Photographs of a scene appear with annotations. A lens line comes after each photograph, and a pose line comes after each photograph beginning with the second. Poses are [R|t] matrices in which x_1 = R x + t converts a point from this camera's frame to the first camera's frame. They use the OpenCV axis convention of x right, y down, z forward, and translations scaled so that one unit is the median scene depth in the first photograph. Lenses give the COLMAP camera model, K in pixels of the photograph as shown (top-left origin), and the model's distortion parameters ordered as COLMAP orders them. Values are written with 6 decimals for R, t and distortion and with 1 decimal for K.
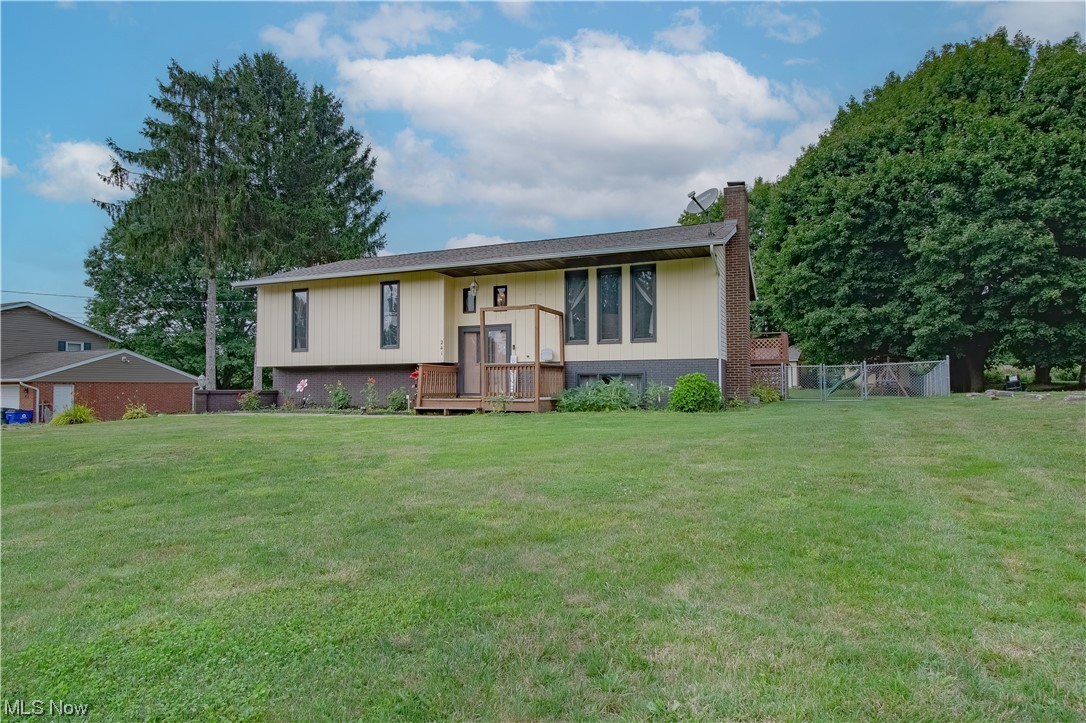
lens RADIAL K [[606.5, 0, 542.4], [0, 606.5, 365.3], [0, 0, 1]] dist [0.001032, -0.005792]
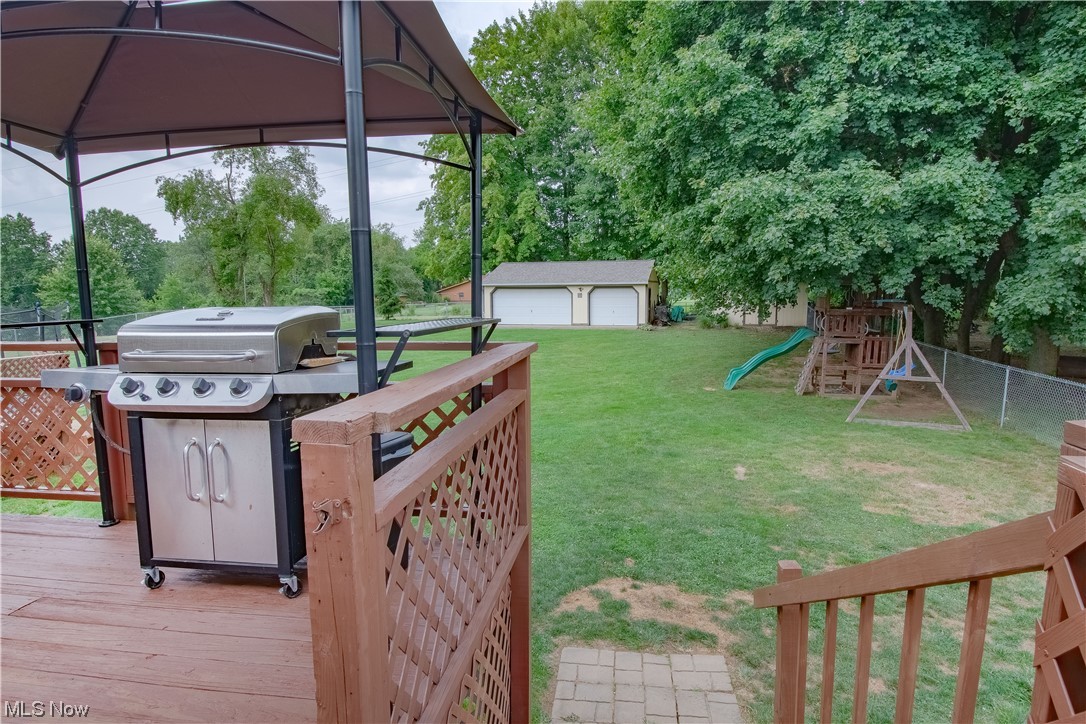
lens RADIAL K [[606.5, 0, 547.3], [0, 606.5, 368.7], [0, 0, 1]] dist [0.001032, -0.005792]
pose [[0.963404, -0.039005, 0.265200, 0.250055], [-0.005632, 0.986193, 0.165507, -0.039999], [-0.267994, -0.160944, 0.949882, 0.688590]]
